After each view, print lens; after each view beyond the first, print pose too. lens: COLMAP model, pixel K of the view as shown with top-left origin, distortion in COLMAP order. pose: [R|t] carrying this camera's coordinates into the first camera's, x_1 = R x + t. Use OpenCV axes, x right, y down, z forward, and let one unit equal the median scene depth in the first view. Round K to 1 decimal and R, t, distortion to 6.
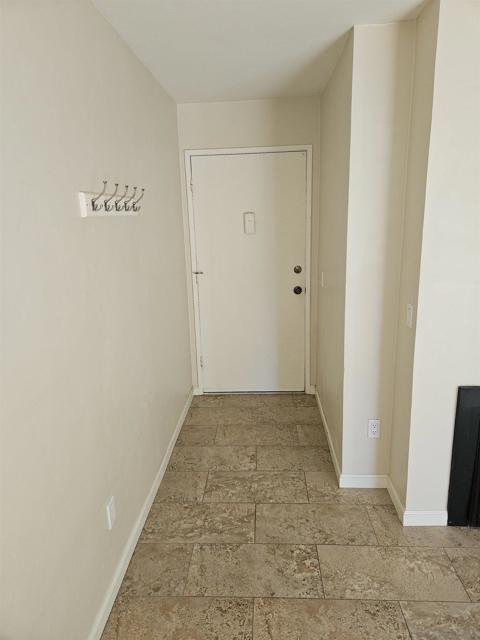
lens RADIAL K [[428.7, 0, 244.4], [0, 428.7, 319.7], [0, 0, 1]] dist [0.053353, -0.032126]
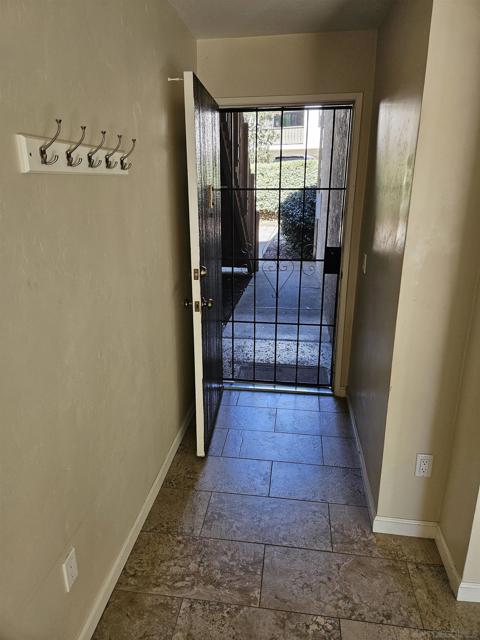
lens RADIAL K [[428.7, 0, 243.7], [0, 428.7, 313.7], [0, 0, 1]] dist [0.053353, -0.032126]
pose [[0.996281, 0.051543, -0.069043, 0.020920], [-0.046997, 0.996717, 0.065929, -0.054959], [0.072215, -0.062439, 0.995433, 0.234300]]
